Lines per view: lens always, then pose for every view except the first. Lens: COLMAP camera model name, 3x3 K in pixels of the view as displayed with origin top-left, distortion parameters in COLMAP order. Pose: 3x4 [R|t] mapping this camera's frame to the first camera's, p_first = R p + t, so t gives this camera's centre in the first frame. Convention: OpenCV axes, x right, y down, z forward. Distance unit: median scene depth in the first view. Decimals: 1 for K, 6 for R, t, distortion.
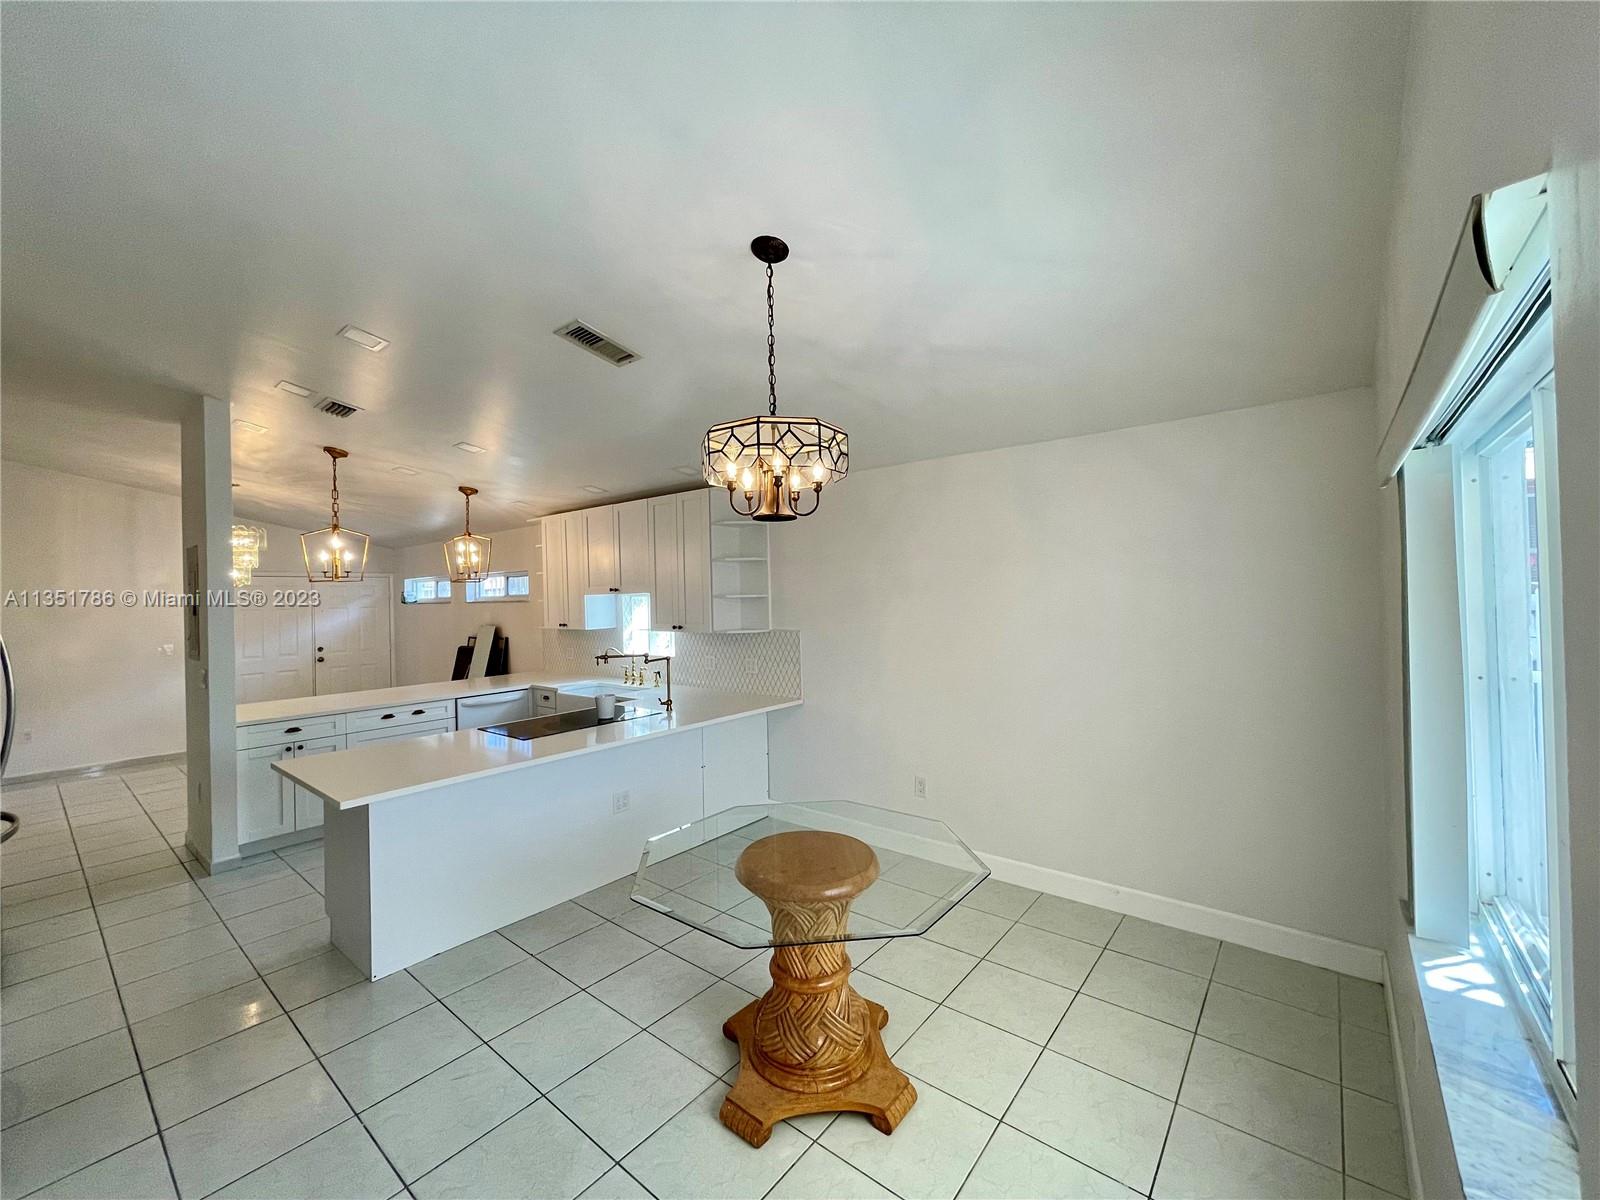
lens RADIAL K [[644.9, 0, 797.4], [0, 644.9, 593.5], [0, 0, 1]] dist [-0.040577, 0.025440]
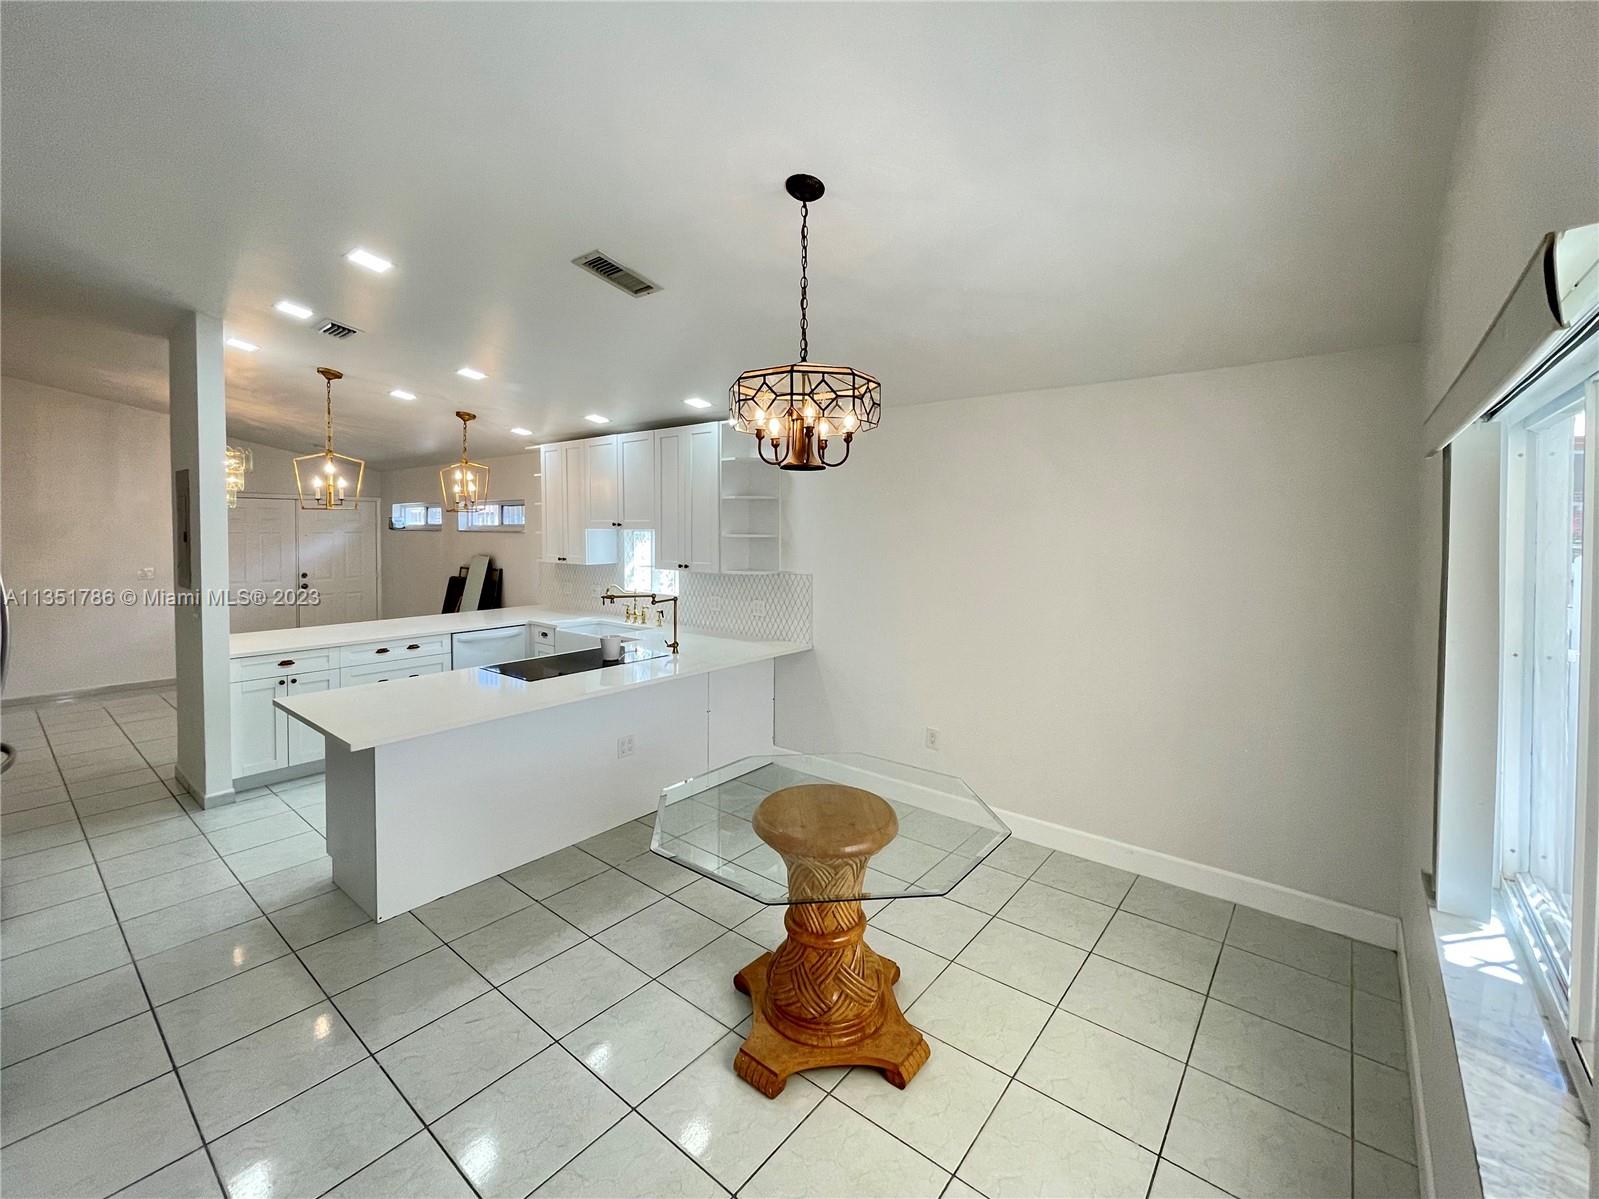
lens RADIAL K [[681.0, 0, 798.5], [0, 681.0, 543.2], [0, 0, 1]] dist [-0.044930, 0.027864]
pose [[0.999613, 0.027667, 0.002986, -0.022464], [-0.027738, 0.999238, 0.027452, -0.016890], [-0.002224, -0.027524, 0.999619, -0.016402]]
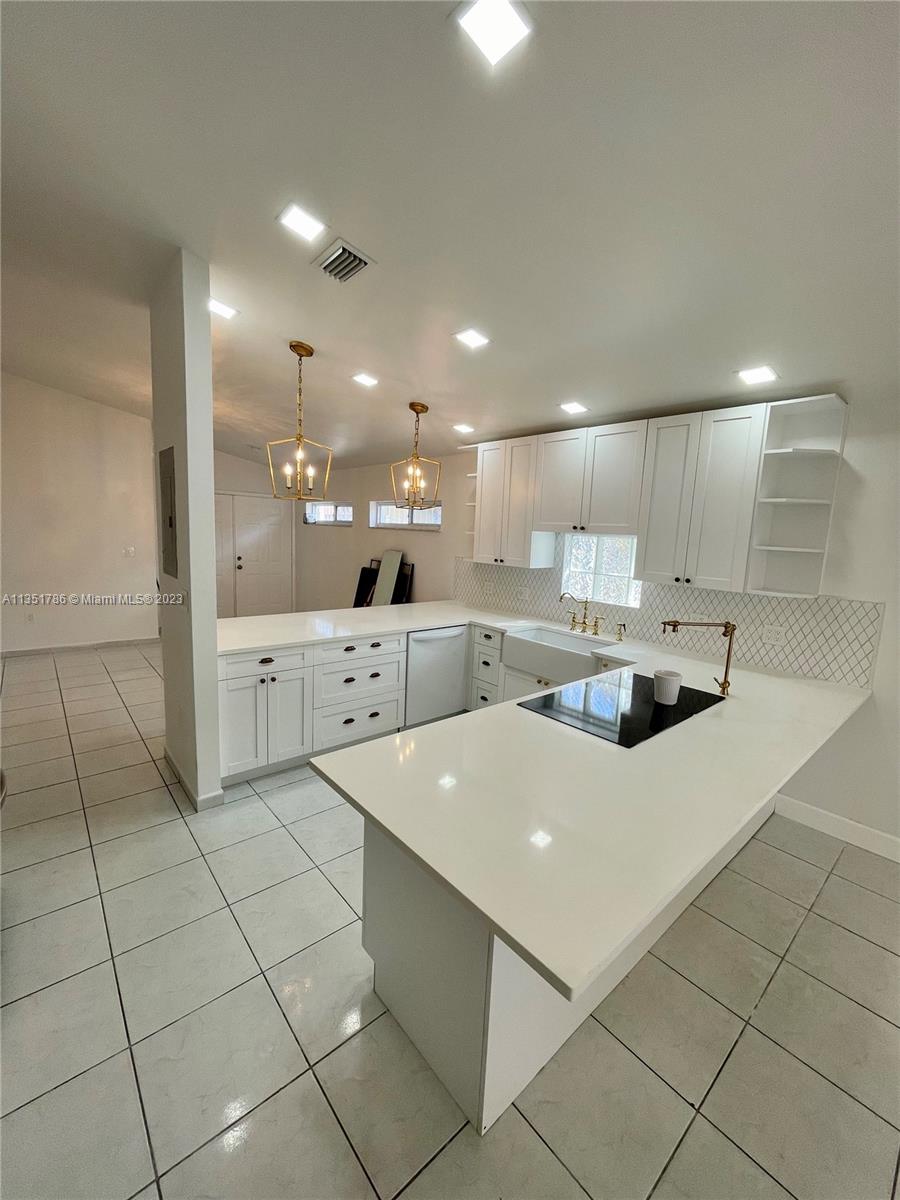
lens RADIAL K [[478.7, 0, 450.0], [0, 478.7, 600.0], [0, 0, 1]] dist [-0.001021, 0.001106]
pose [[0.982399, 0.095331, -0.160637, -0.434947], [-0.071116, 0.986083, 0.150277, 0.006474], [0.172727, -0.136208, 0.975506, 0.386498]]
